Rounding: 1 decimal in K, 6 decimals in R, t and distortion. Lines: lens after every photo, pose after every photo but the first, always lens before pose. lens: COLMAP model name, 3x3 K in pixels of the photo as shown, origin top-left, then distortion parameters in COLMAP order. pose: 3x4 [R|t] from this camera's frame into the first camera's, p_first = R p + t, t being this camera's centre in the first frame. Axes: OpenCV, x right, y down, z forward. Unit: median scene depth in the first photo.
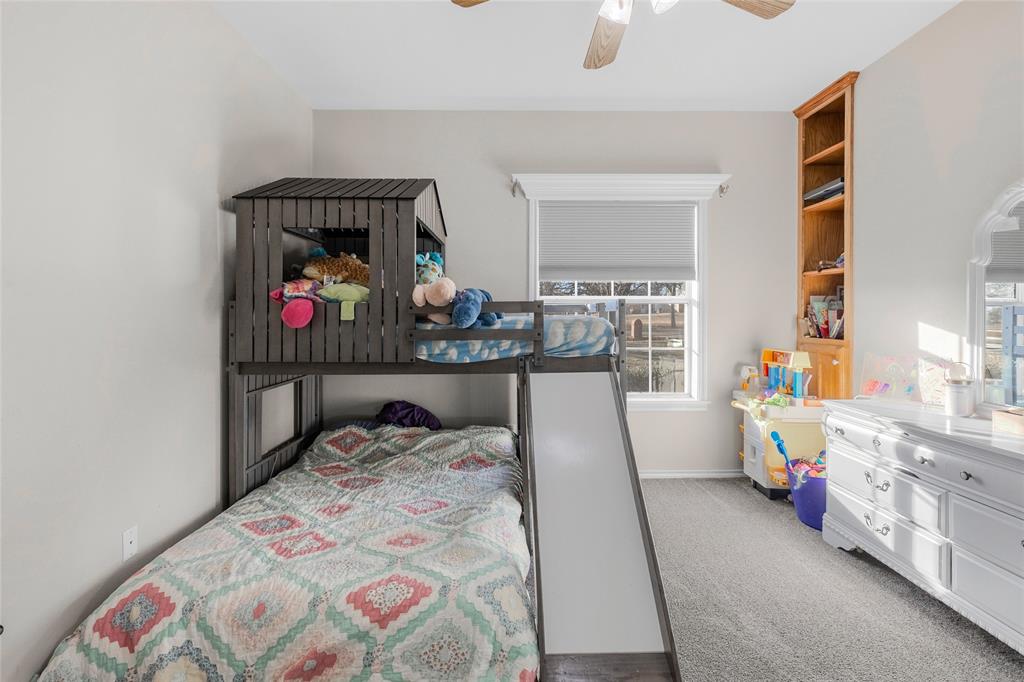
lens RADIAL K [[463.4, 0, 516.0], [0, 463.4, 326.6], [0, 0, 1]] dist [0.005786, -0.000556]
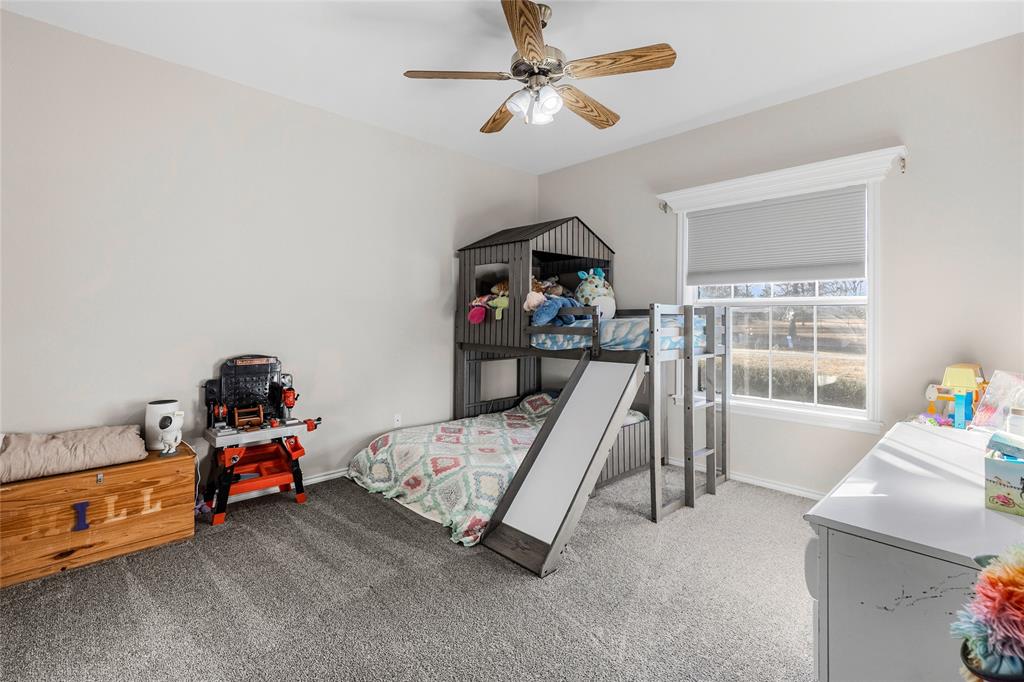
lens RADIAL K [[463.4, 0, 516.0], [0, 463.4, 326.6], [0, 0, 1]] dist [0.005786, -0.000556]
pose [[0.687293, 0.020707, -0.726085, 0.845989], [-0.025137, 0.999673, 0.004716, 0.001720], [0.725945, 0.015010, 0.687589, -0.070124]]
